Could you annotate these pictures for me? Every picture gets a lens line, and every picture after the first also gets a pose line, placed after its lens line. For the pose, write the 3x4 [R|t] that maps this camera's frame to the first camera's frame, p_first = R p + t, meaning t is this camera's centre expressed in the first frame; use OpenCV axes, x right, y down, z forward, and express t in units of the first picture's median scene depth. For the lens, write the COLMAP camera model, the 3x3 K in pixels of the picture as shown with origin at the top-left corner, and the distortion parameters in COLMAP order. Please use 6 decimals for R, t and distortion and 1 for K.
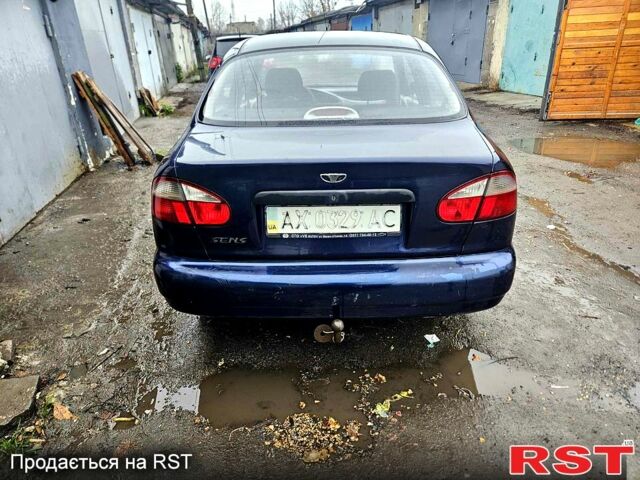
lens RADIAL K [[436.9, 0, 321.1], [0, 436.9, 239.7], [0, 0, 1]] dist [0.036957, -0.016787]
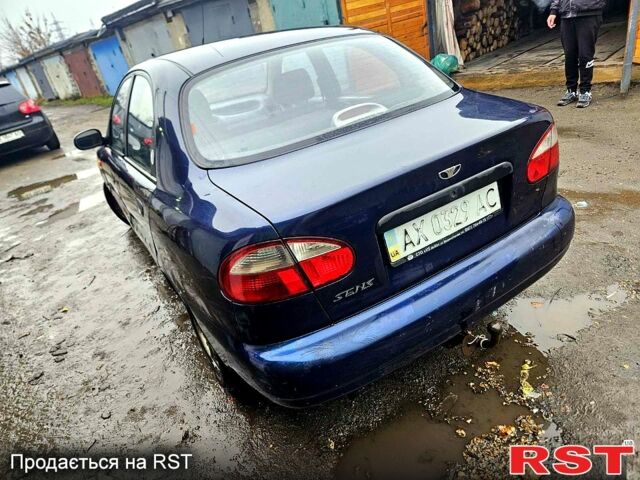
lens RADIAL K [[436.9, 0, 320.4], [0, 436.9, 239.6], [0, 0, 1]] dist [0.036957, -0.016787]
pose [[0.833470, -0.357768, 0.421107, -0.559887], [0.368173, 0.927846, 0.059586, -0.152250], [-0.412040, 0.105377, 0.905052, 0.304042]]
